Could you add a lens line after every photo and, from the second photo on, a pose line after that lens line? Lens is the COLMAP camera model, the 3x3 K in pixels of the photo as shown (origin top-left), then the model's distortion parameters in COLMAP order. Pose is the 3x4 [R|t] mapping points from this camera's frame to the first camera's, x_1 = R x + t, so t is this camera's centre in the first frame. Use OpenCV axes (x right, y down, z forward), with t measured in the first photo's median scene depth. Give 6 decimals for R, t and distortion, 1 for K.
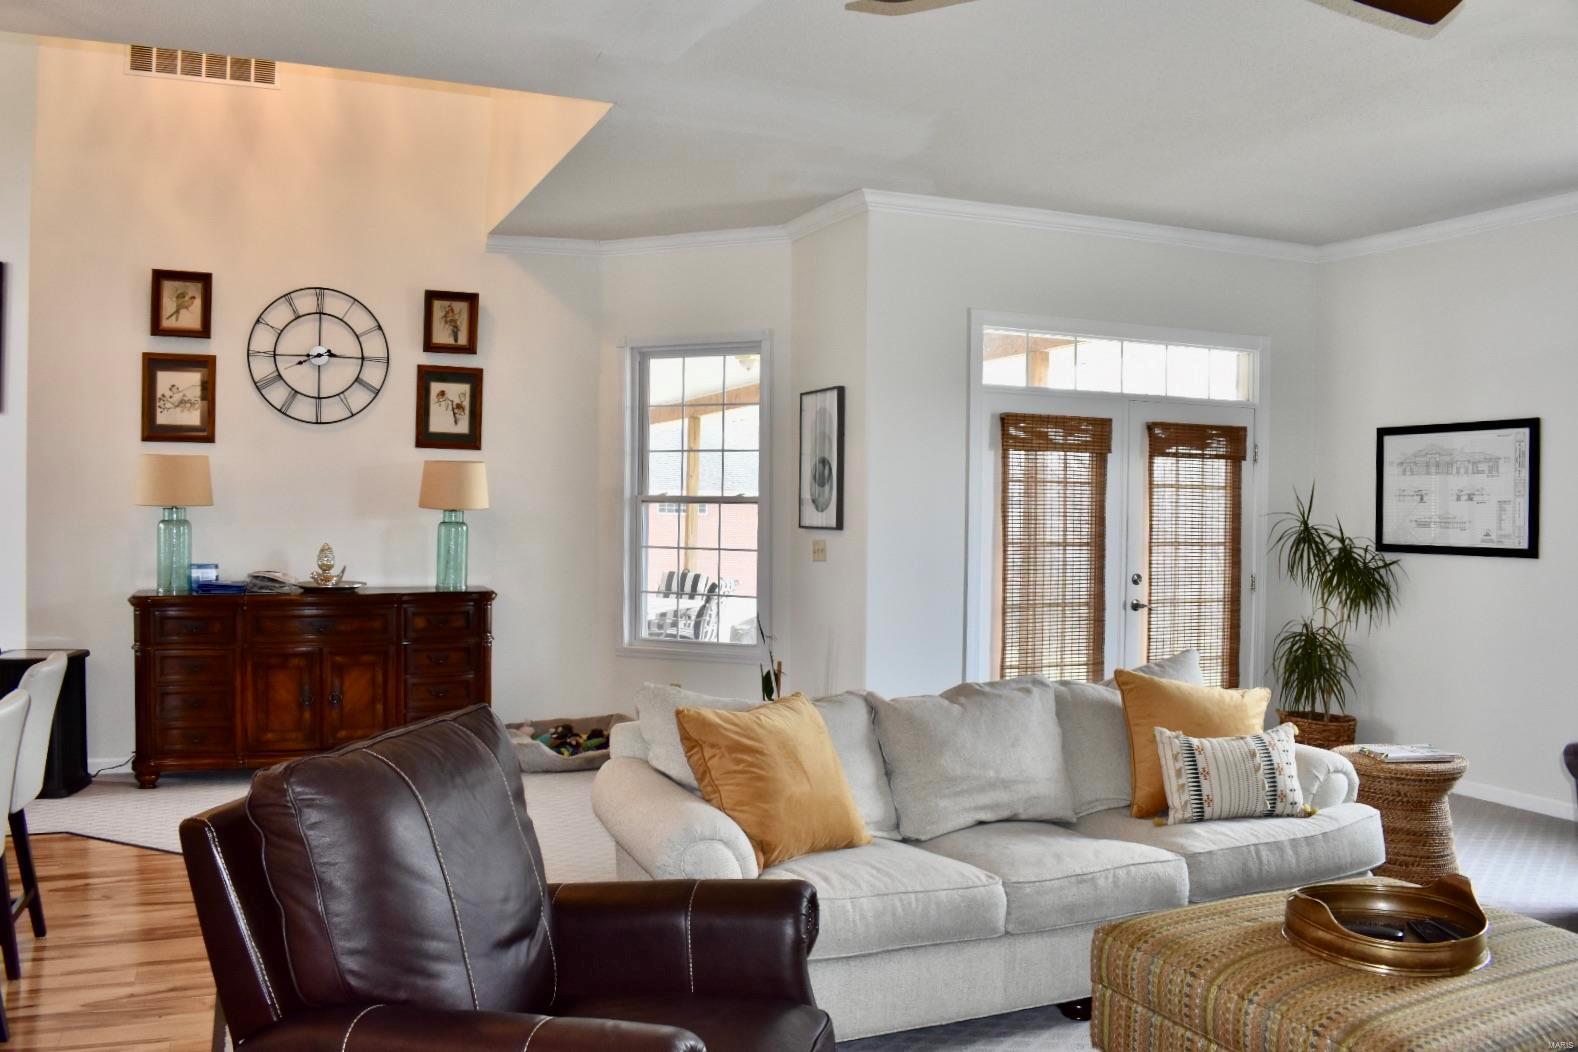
lens RADIAL K [[1258.1, 0, 790.5], [0, 1258.1, 517.6], [0, 0, 1]] dist [-0.099263, 0.013339]
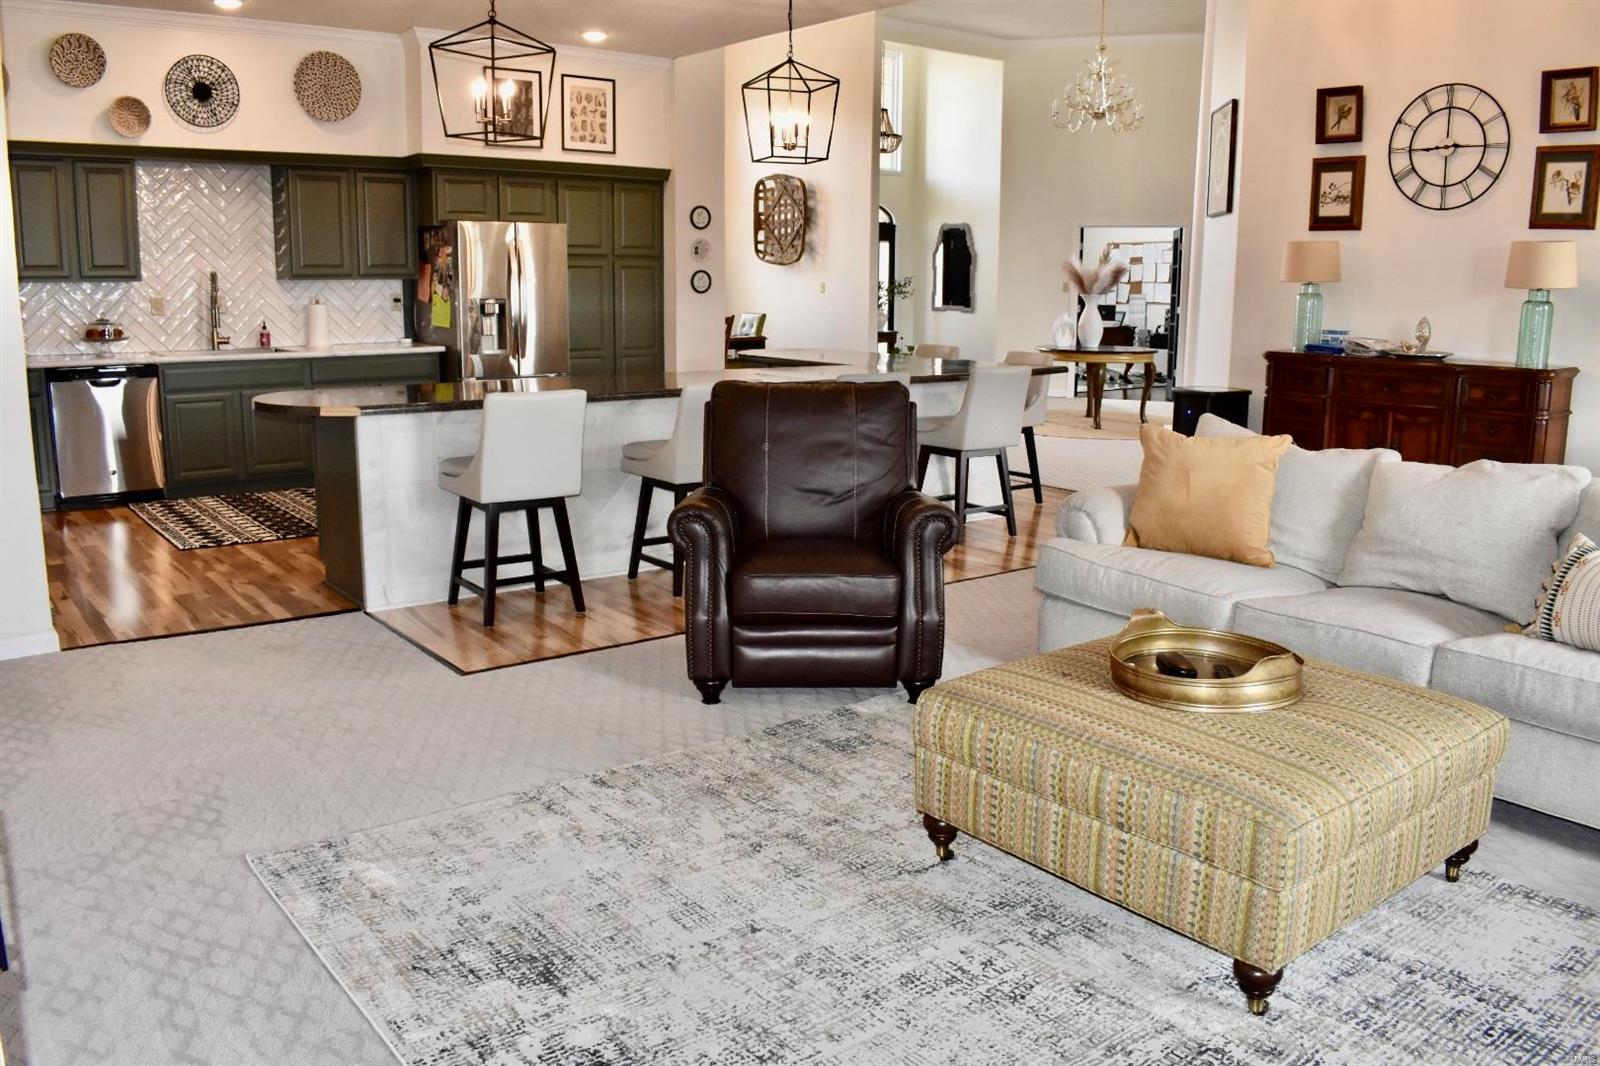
lens RADIAL K [[1241.3, 0, 803.4], [0, 1241.3, 523.1], [0, 0, 1]] dist [-0.099717, 0.014184]
pose [[0.254933, 0.178460, -0.950348, 0.571453], [-0.010450, 0.983273, 0.181839, 0.011477], [0.966902, -0.036426, 0.252534, 0.171074]]
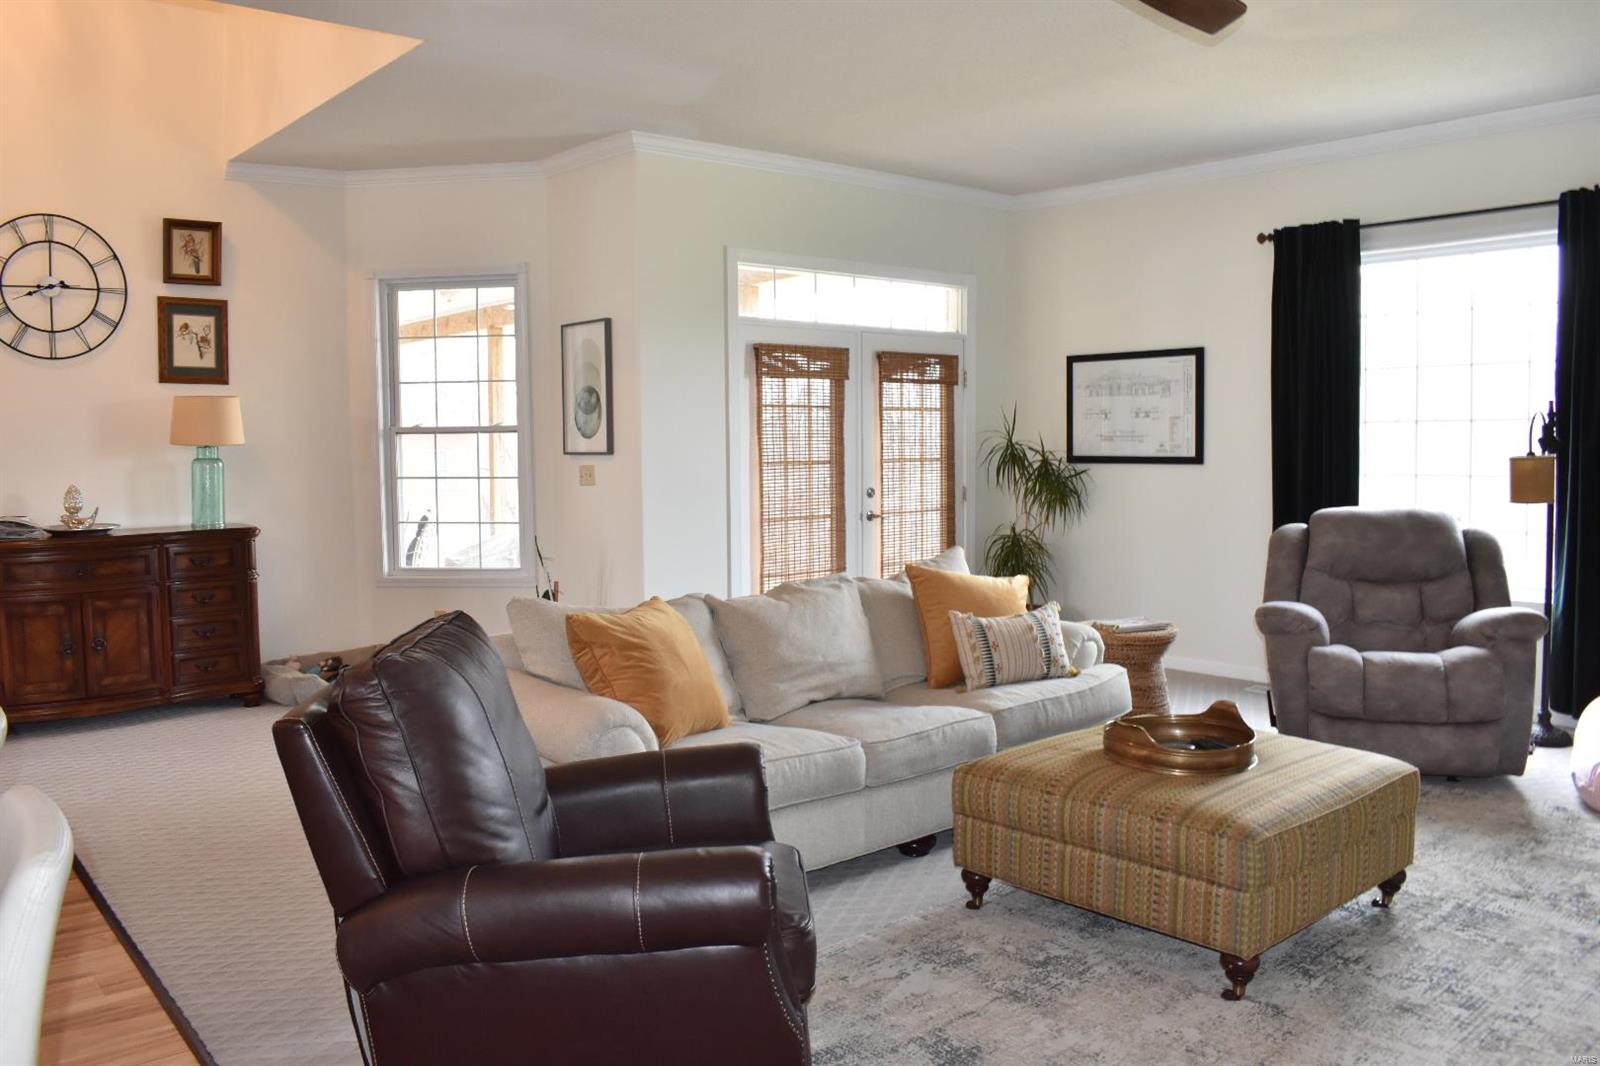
lens RADIAL K [[1241.3, 0, 803.4], [0, 1241.3, 523.1], [0, 0, 1]] dist [-0.099717, 0.014184]
pose [[0.955936, -0.040688, 0.290743, -0.108075], [0.023121, 0.997707, 0.063606, 0.004685], [-0.292665, -0.054081, 0.954684, -0.045443]]
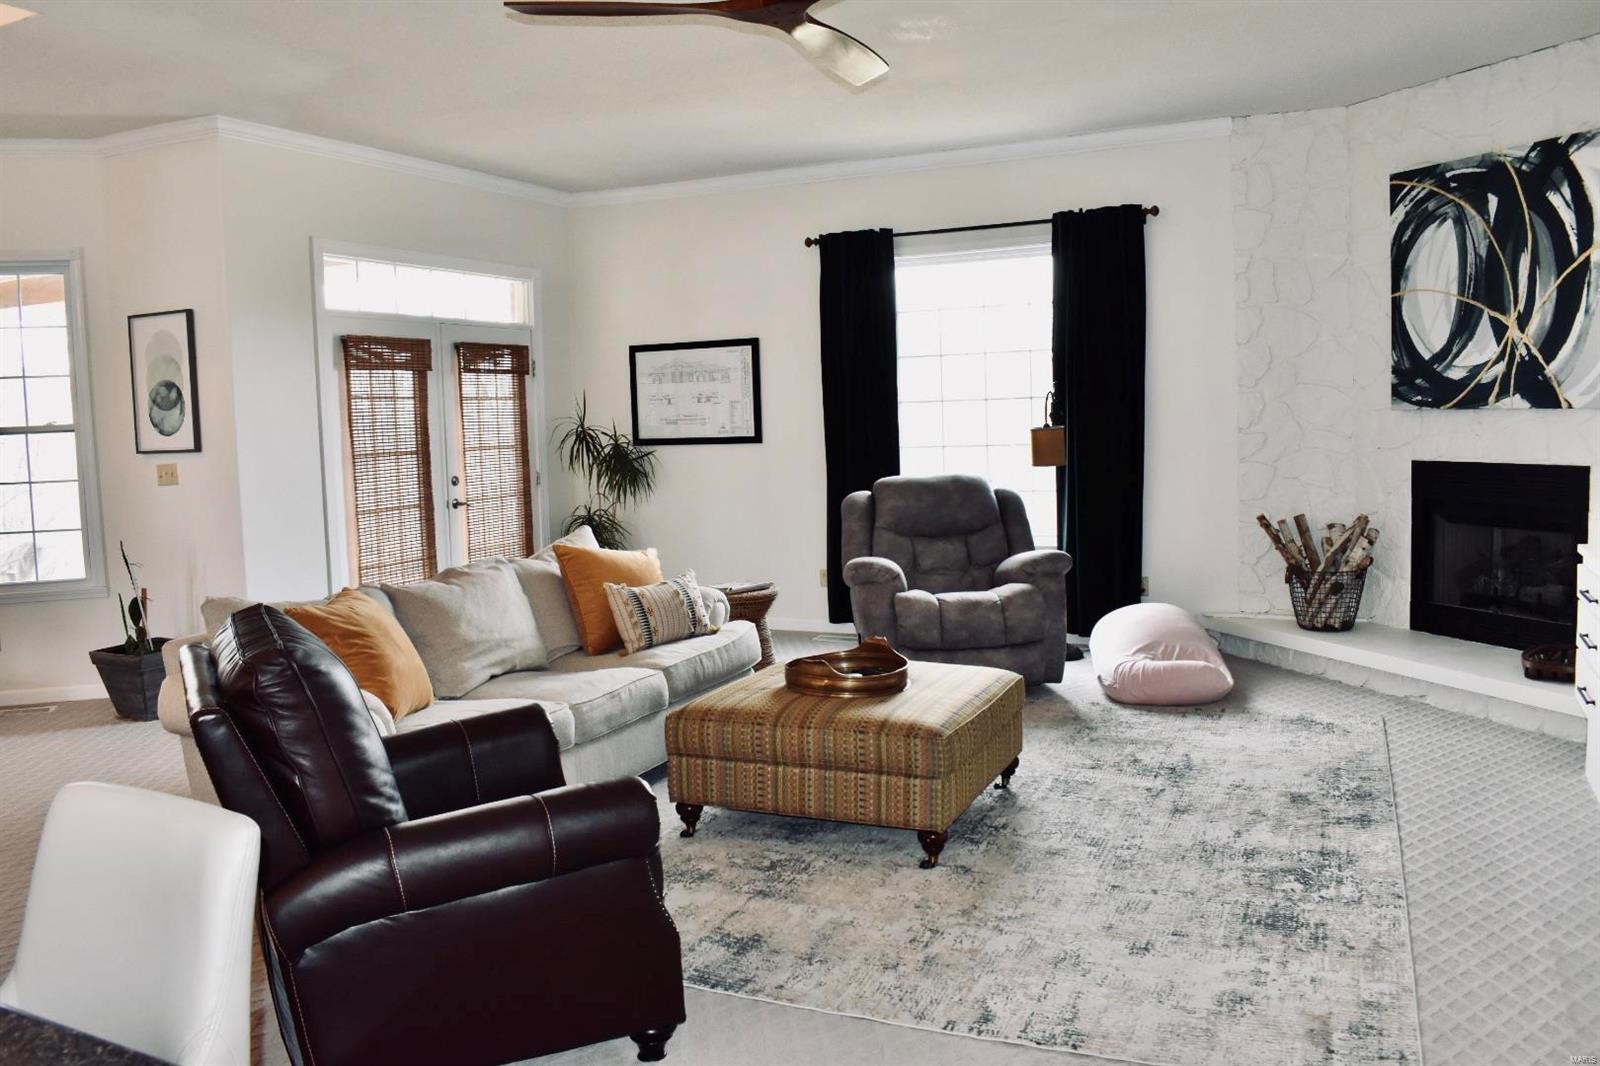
lens RADIAL K [[1241.3, 0, 803.4], [0, 1241.3, 523.1], [0, 0, 1]] dist [-0.099717, 0.014184]
pose [[0.745682, -0.092251, 0.659885, -0.240389], [0.043205, 0.994979, 0.090274, -0.000106], [-0.664900, -0.038806, 0.745924, -0.055111]]
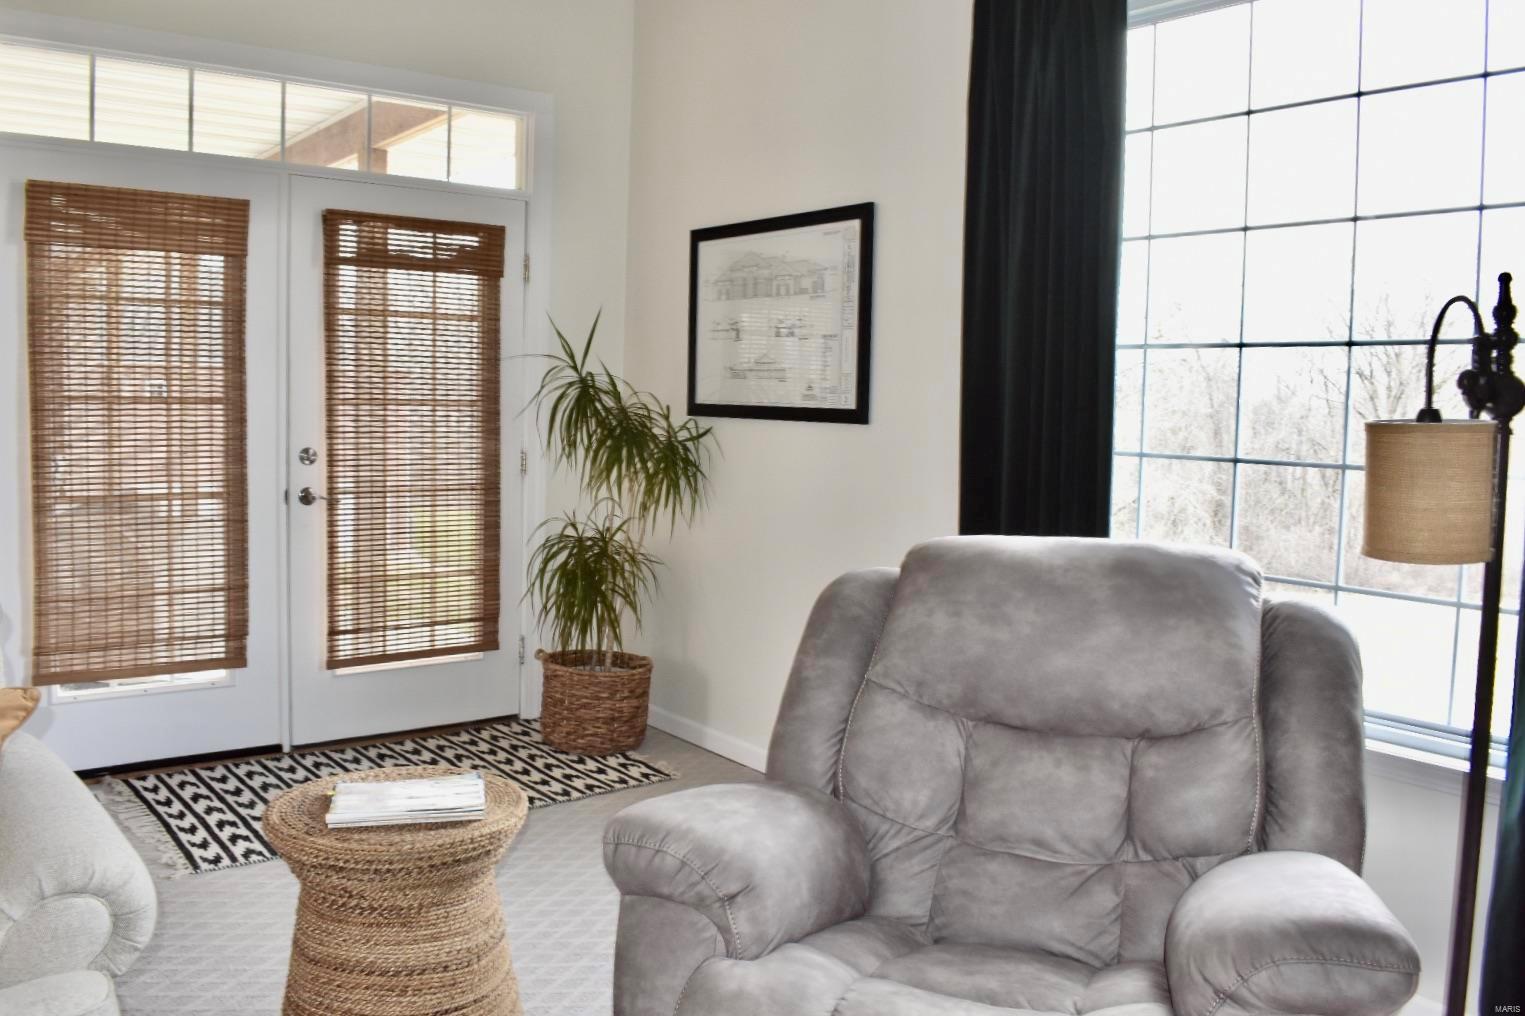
lens RADIAL K [[1259.4, 0, 762.5], [0, 1259.4, 508.0], [0, 0, 1]] dist [-0.094793, 0.003159]
pose [[0.969798, -0.010800, 0.243669, 0.360861], [-0.010727, 0.996164, 0.086847, 0.018666], [-0.243672, -0.086838, 0.965962, 0.332054]]
